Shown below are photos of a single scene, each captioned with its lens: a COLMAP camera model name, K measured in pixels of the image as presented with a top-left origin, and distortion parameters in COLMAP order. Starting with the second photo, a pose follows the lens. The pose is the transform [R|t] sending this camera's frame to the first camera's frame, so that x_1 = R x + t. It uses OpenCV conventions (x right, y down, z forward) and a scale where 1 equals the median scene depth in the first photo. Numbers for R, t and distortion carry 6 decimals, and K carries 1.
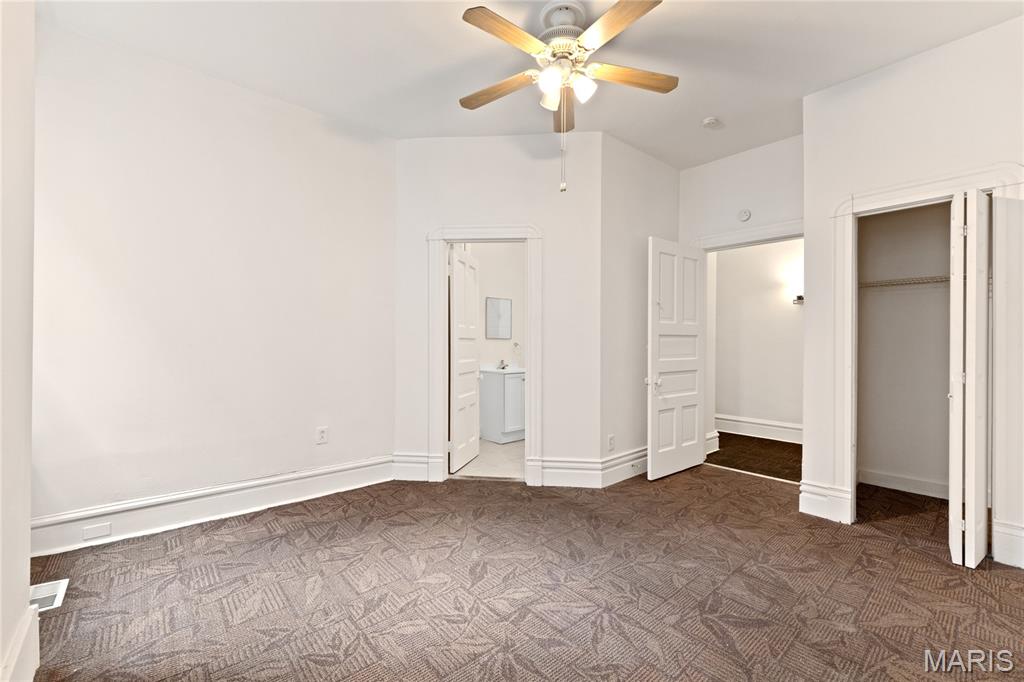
lens RADIAL K [[428.7, 0, 513.9], [0, 428.7, 338.8], [0, 0, 1]] dist [-0.000844, 0.000378]
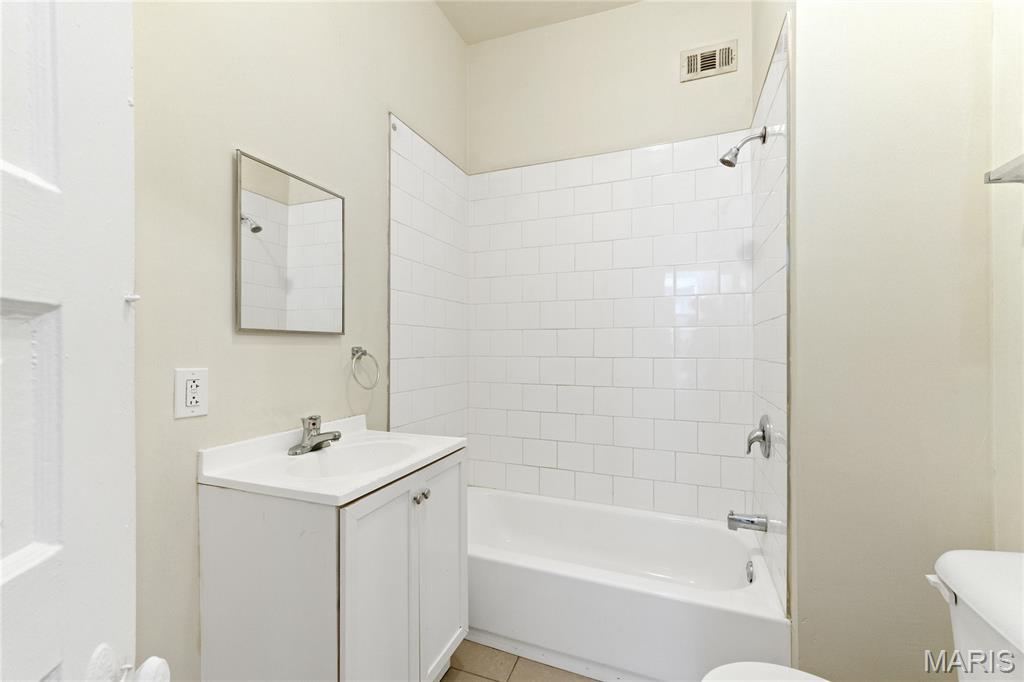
lens RADIAL K [[418.6, 0, 512.0], [0, 418.6, 341.0], [0, 0, 1]] dist [-0.000642, -0.000104]
pose [[0.887187, -0.004339, 0.461389, -0.036497], [0.001336, 0.999976, 0.006835, 0.002954], [-0.461408, -0.005447, 0.887171, 0.724230]]
